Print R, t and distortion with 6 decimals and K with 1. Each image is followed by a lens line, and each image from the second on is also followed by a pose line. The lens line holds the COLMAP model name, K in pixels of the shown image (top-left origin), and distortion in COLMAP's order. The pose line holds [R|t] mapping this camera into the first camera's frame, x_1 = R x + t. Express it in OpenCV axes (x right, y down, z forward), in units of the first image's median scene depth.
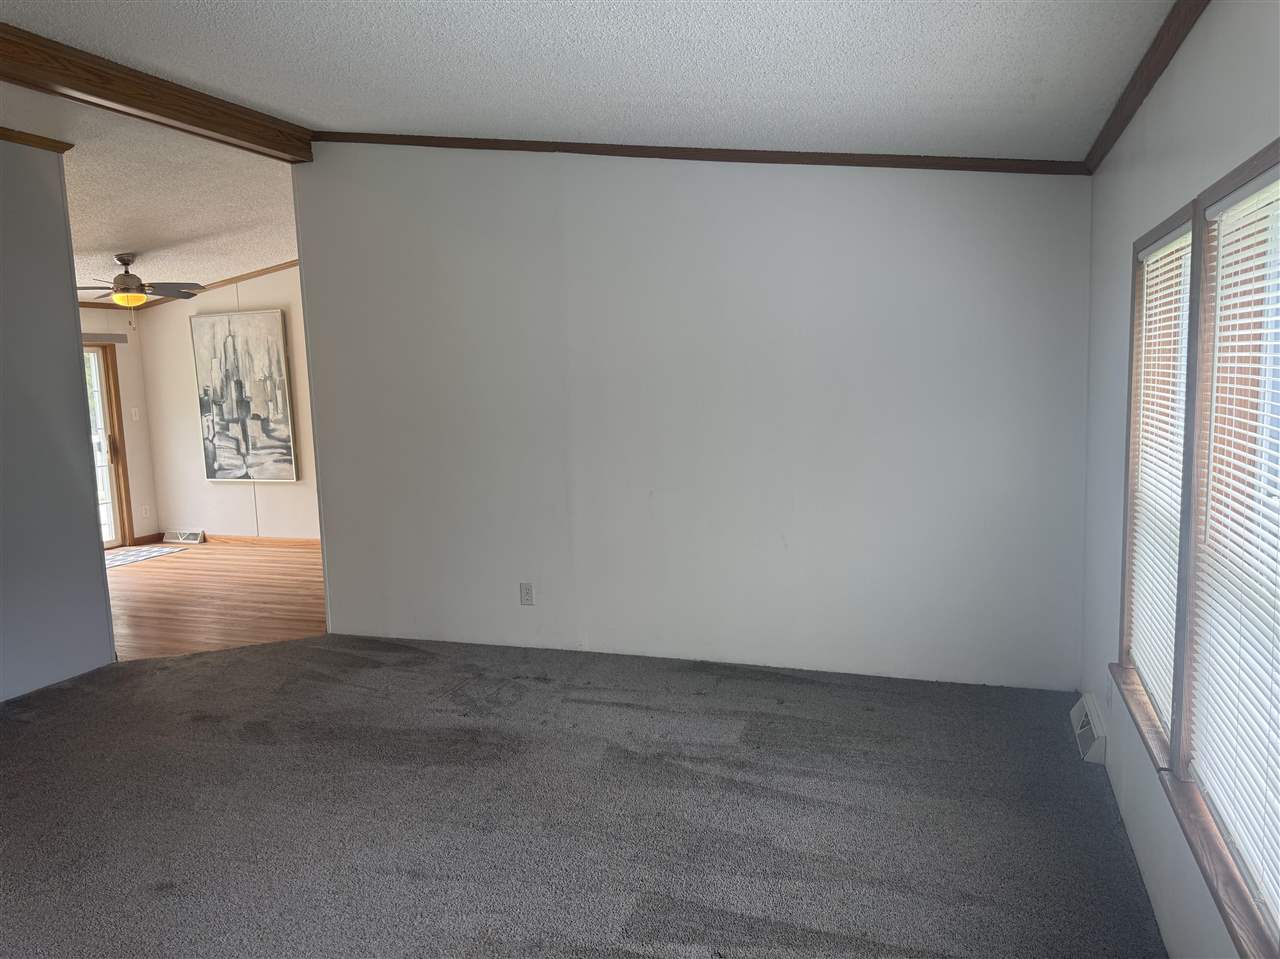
lens RADIAL K [[899.3, 0, 640.0], [0, 899.3, 479.5], [0, 0, 1]] dist [0.057246, -0.100162]
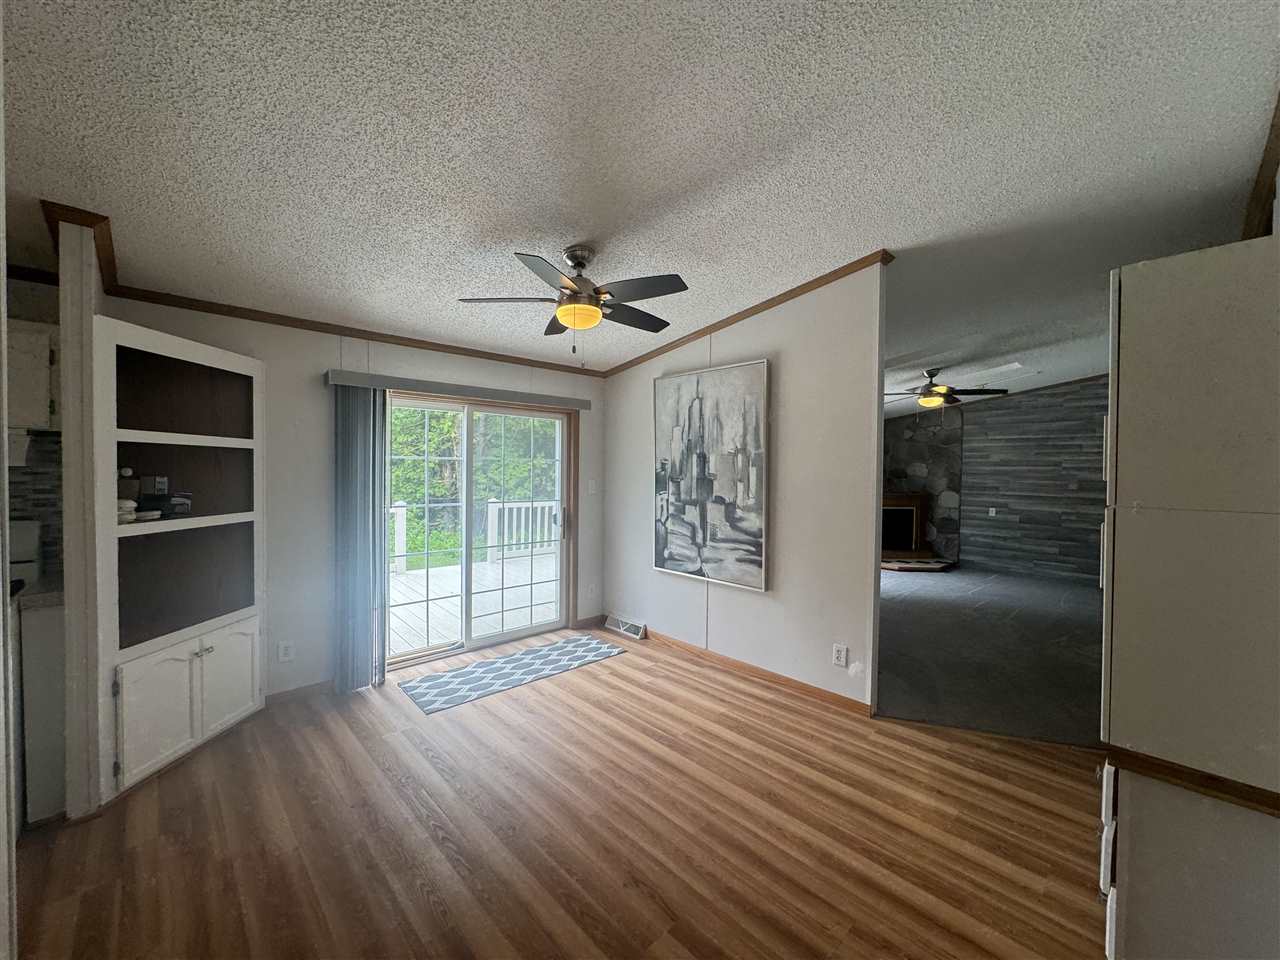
lens RADIAL K [[506.8, 0, 640.0], [0, 506.8, 480.0], [0, 0, 1]] dist [-0.002225, 0.000208]
pose [[0.892181, 0.055298, -0.448280, -0.288097], [-0.094147, 0.993445, -0.064828, -0.051222], [0.441756, 0.100043, 0.891539, 0.574657]]
